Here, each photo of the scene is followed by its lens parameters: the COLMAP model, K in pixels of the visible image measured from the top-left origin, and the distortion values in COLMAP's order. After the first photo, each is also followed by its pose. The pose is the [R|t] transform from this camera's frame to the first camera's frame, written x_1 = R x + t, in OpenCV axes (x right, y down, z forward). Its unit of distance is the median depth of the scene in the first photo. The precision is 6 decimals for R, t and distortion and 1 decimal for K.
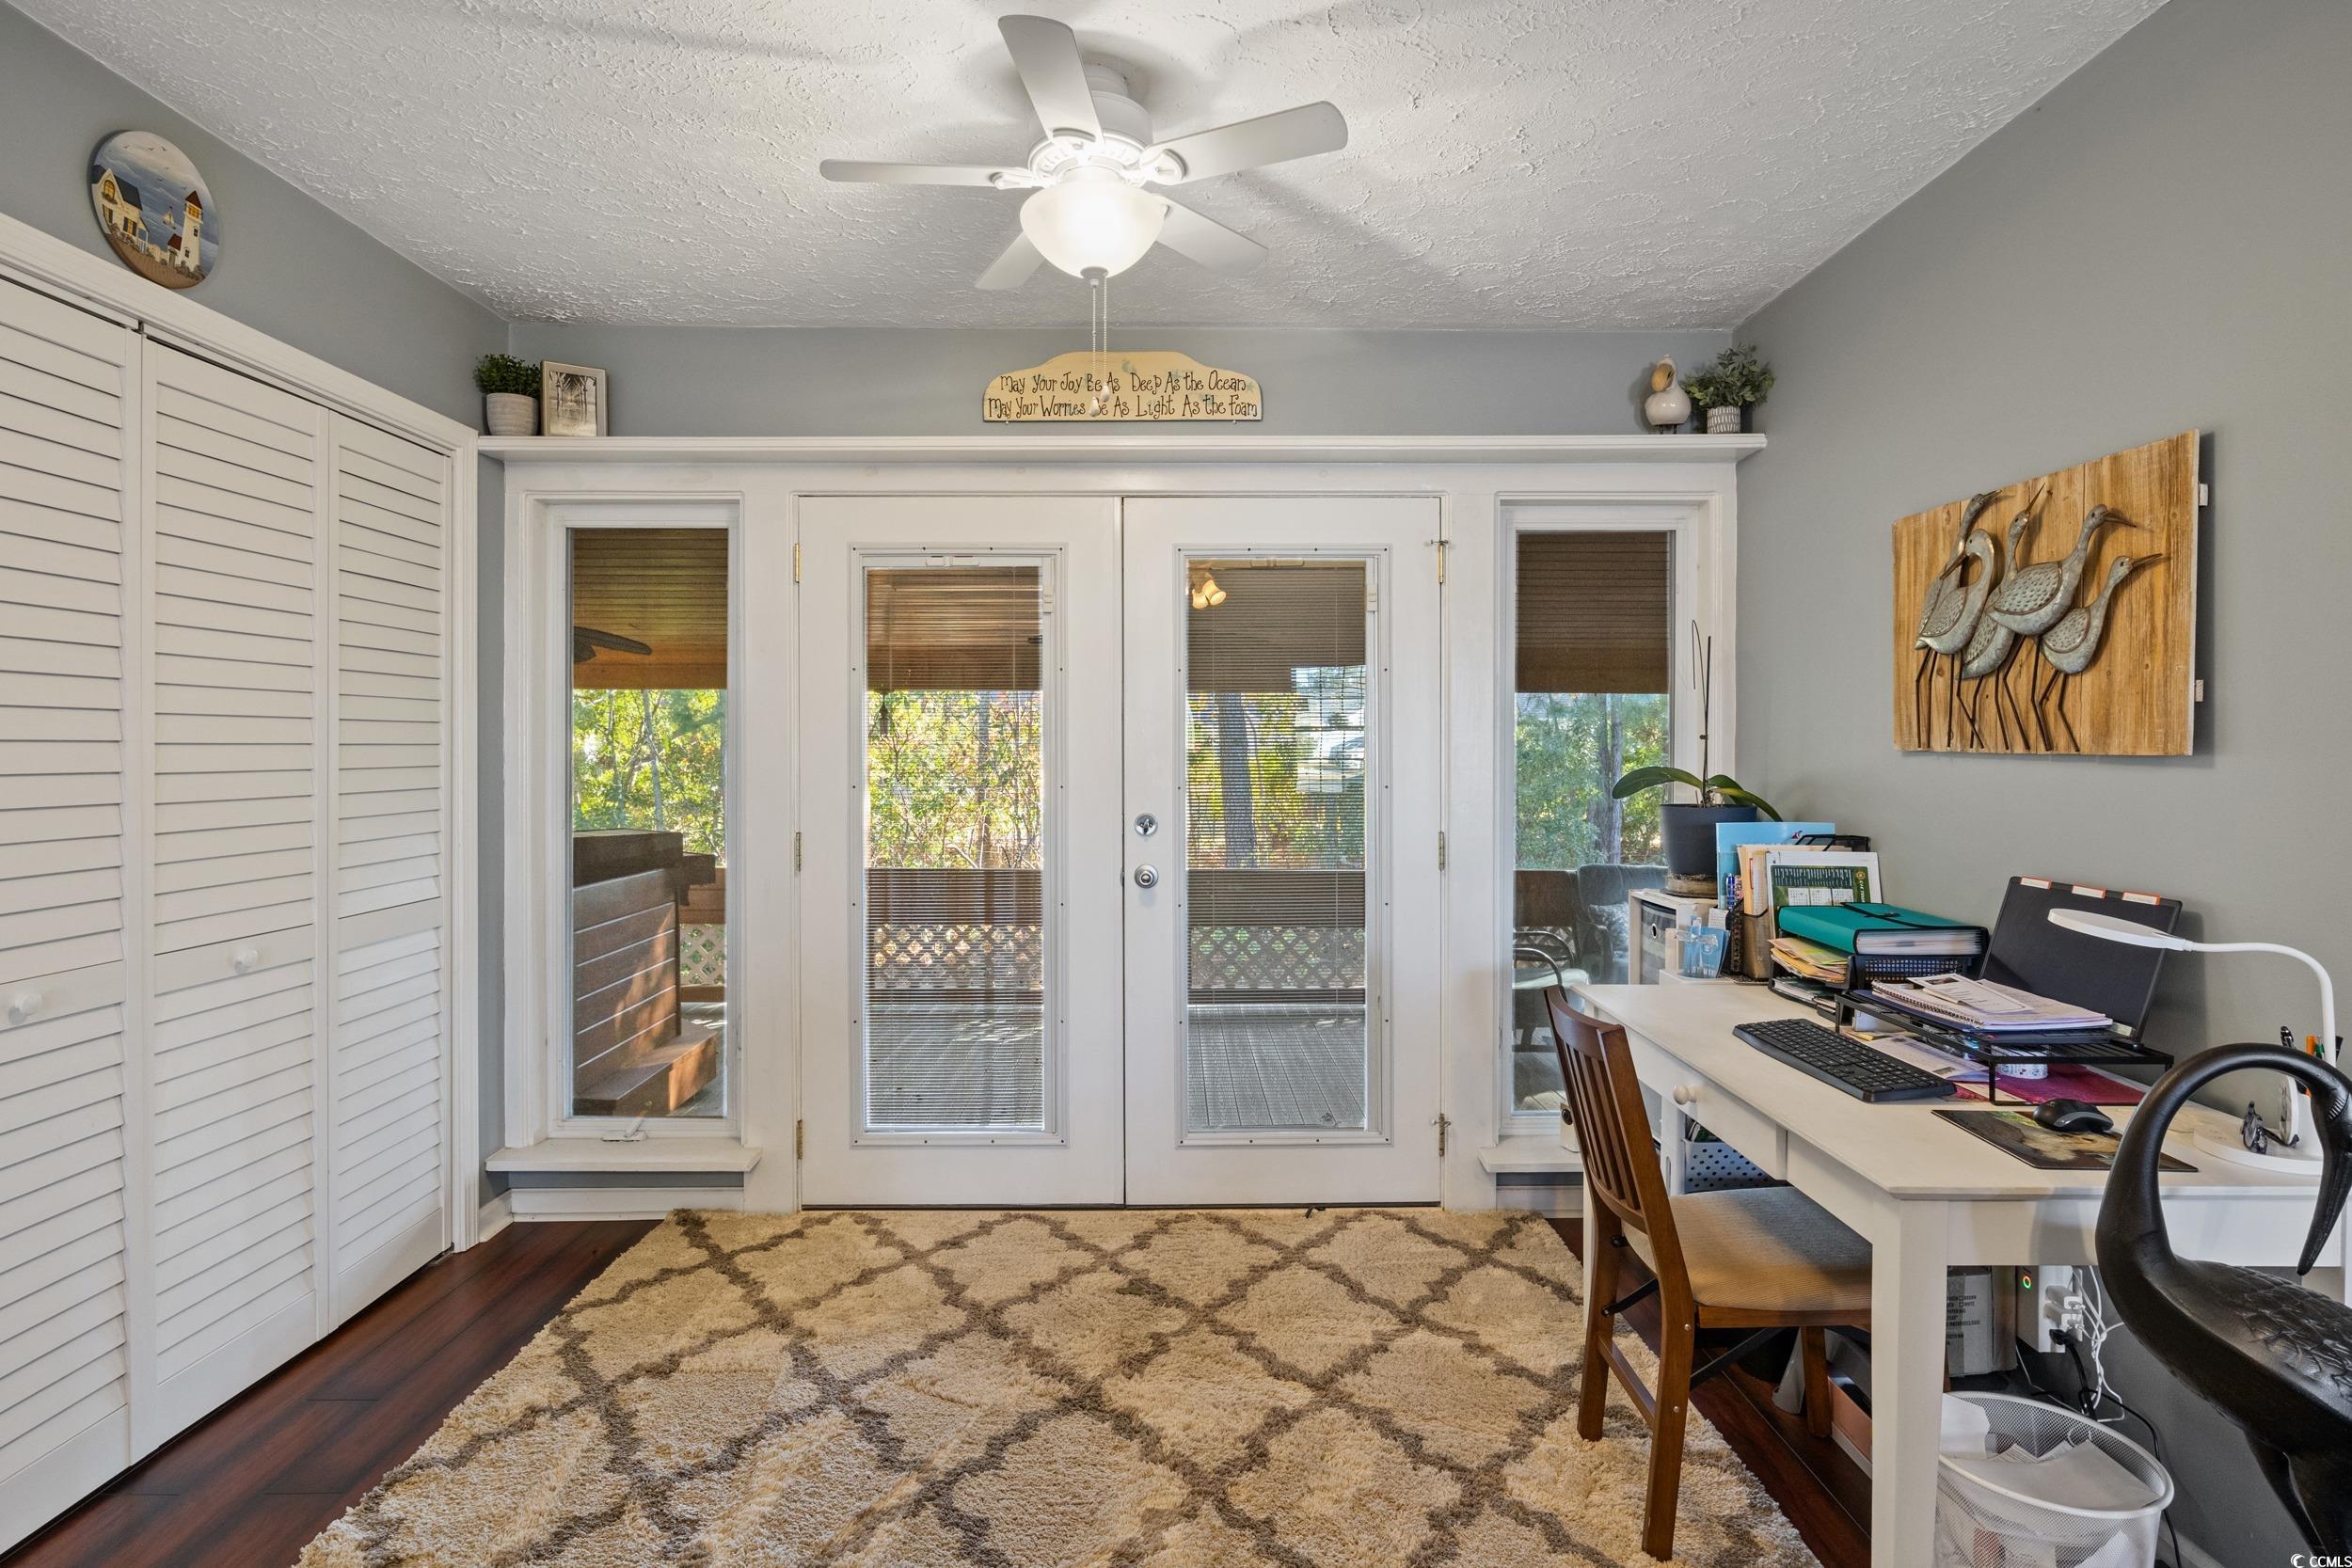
lens RADIAL K [[1200.1, 0, 1147.7], [0, 1200.1, 745.3], [0, 0, 1]] dist [-0.005171, -0.001101]
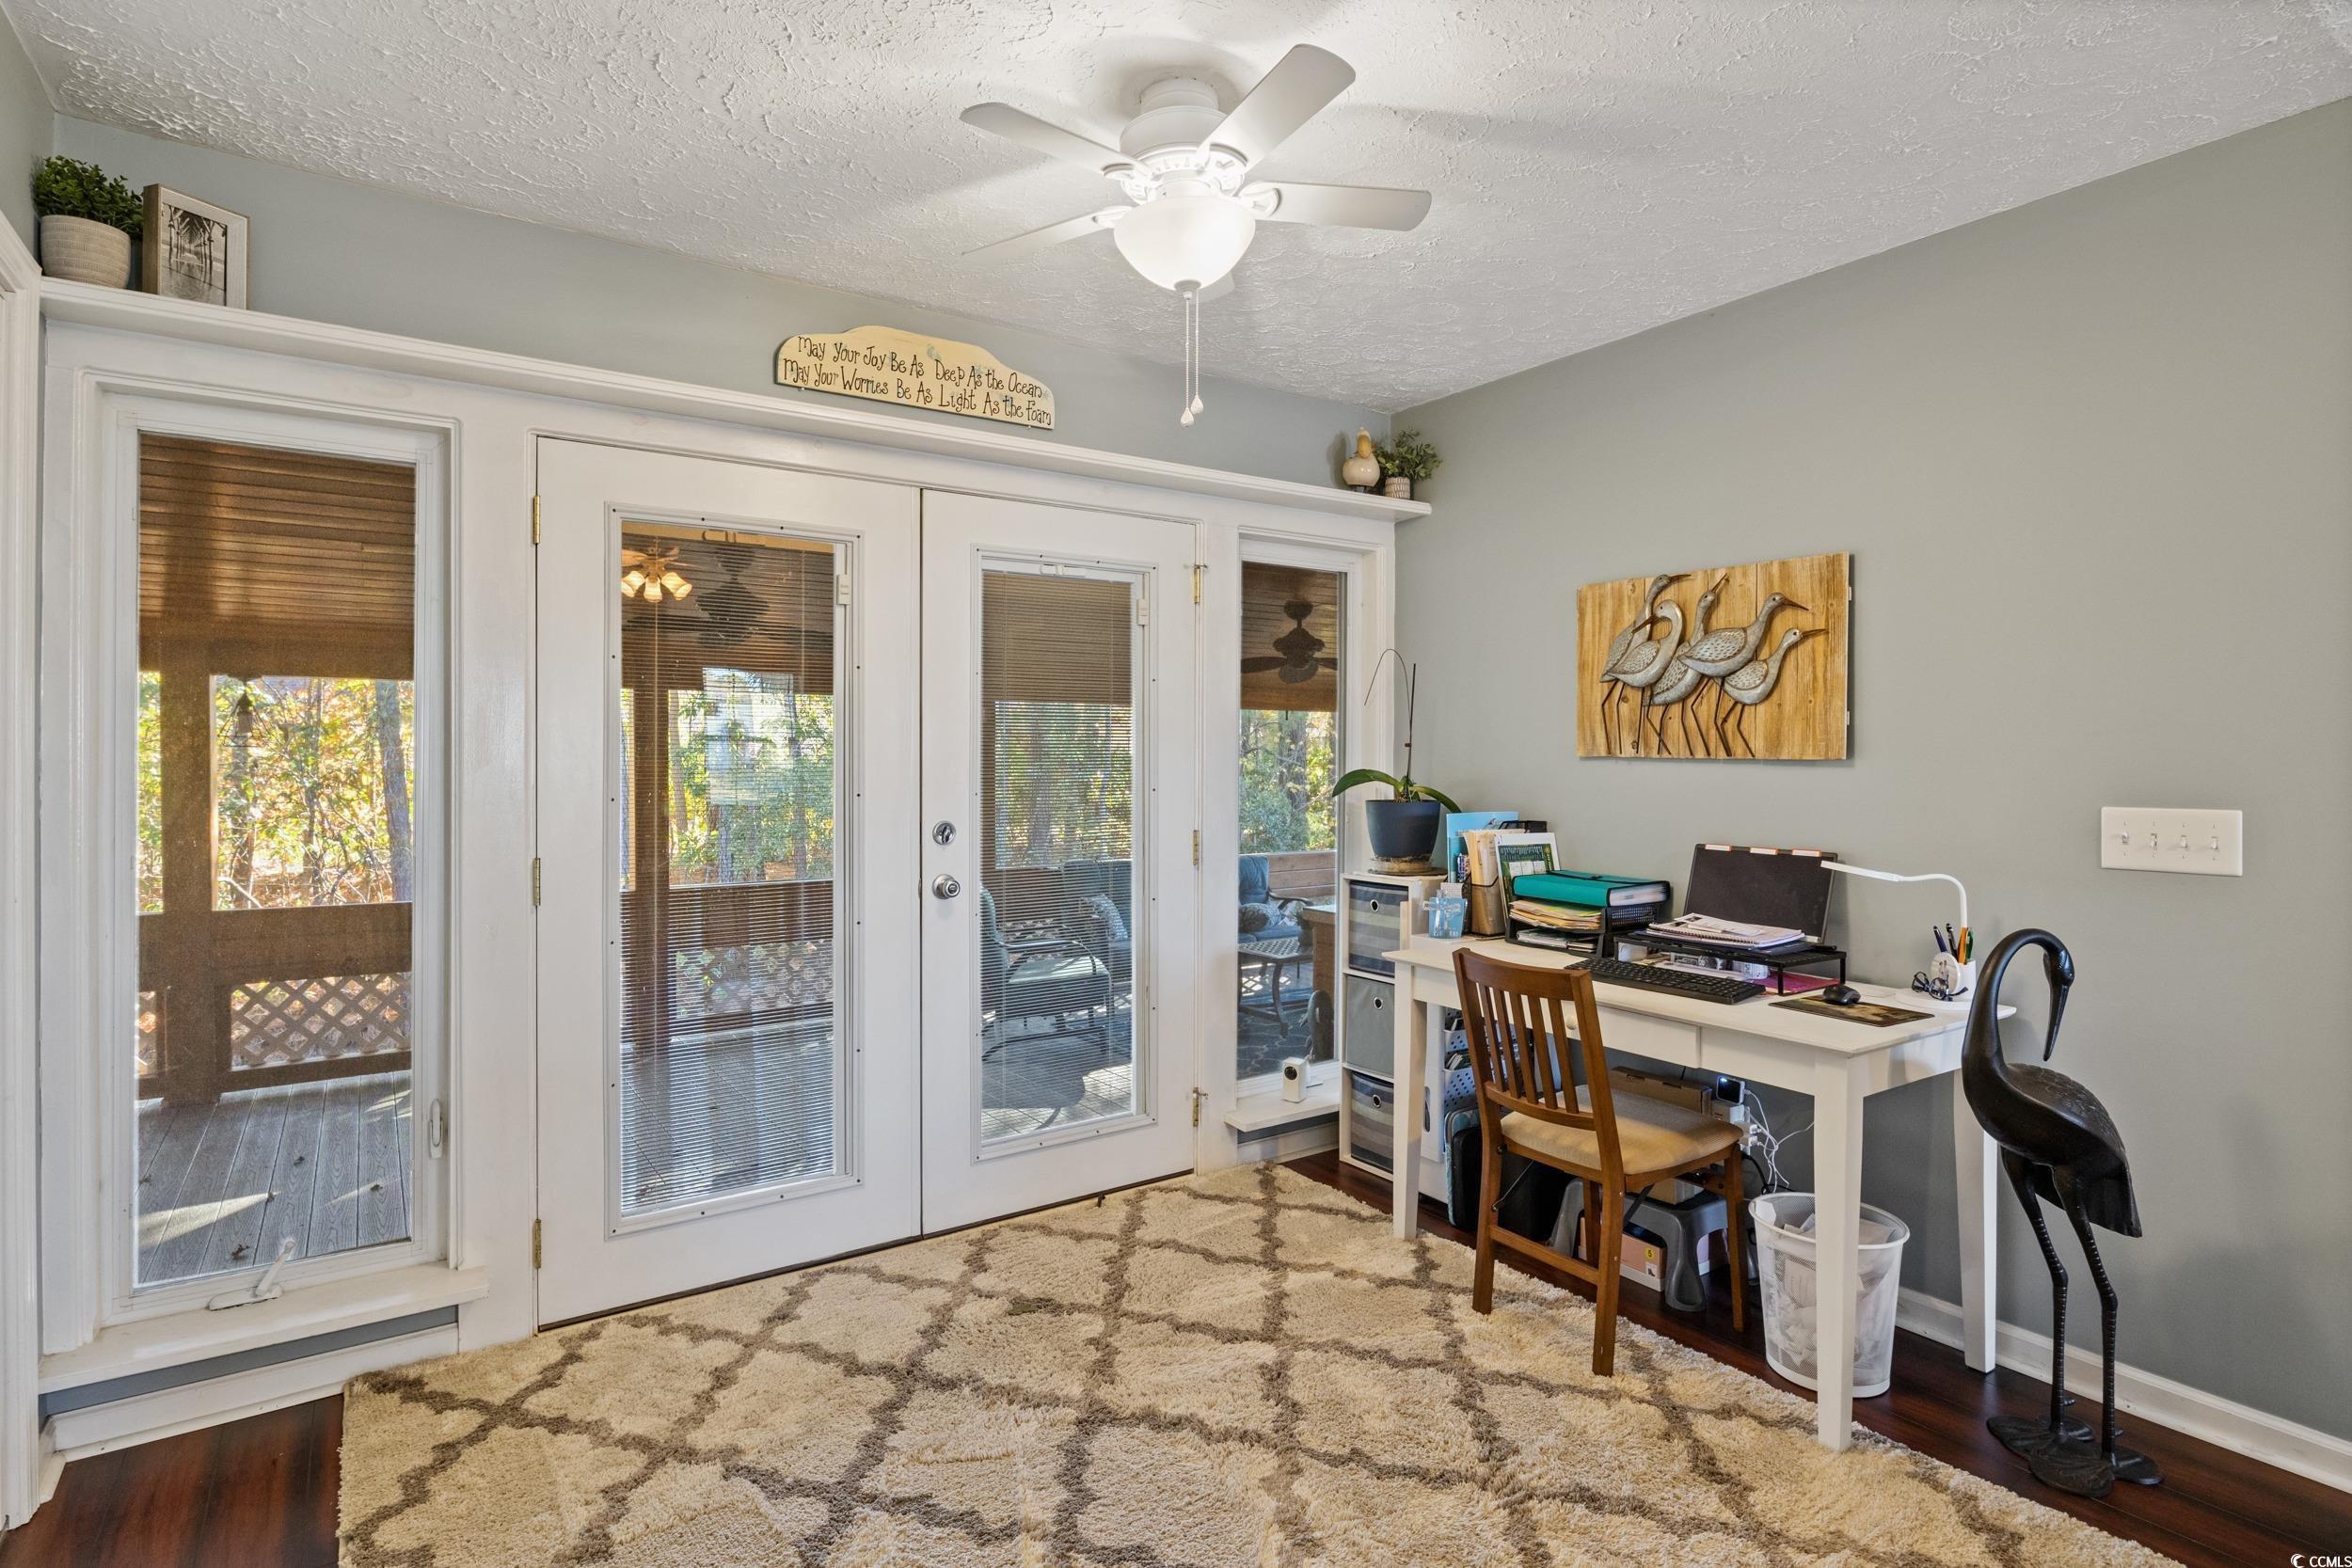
lens RADIAL K [[1200.1, 0, 1183.6], [0, 1200.1, 750.1], [0, 0, 1]] dist [-0.005171, -0.001101]
pose [[0.826210, 0.002792, 0.563355, -0.405303], [-0.002655, 0.999996, -0.001063, 0.000156], [-0.563356, -0.000617, 0.826214, 0.107202]]
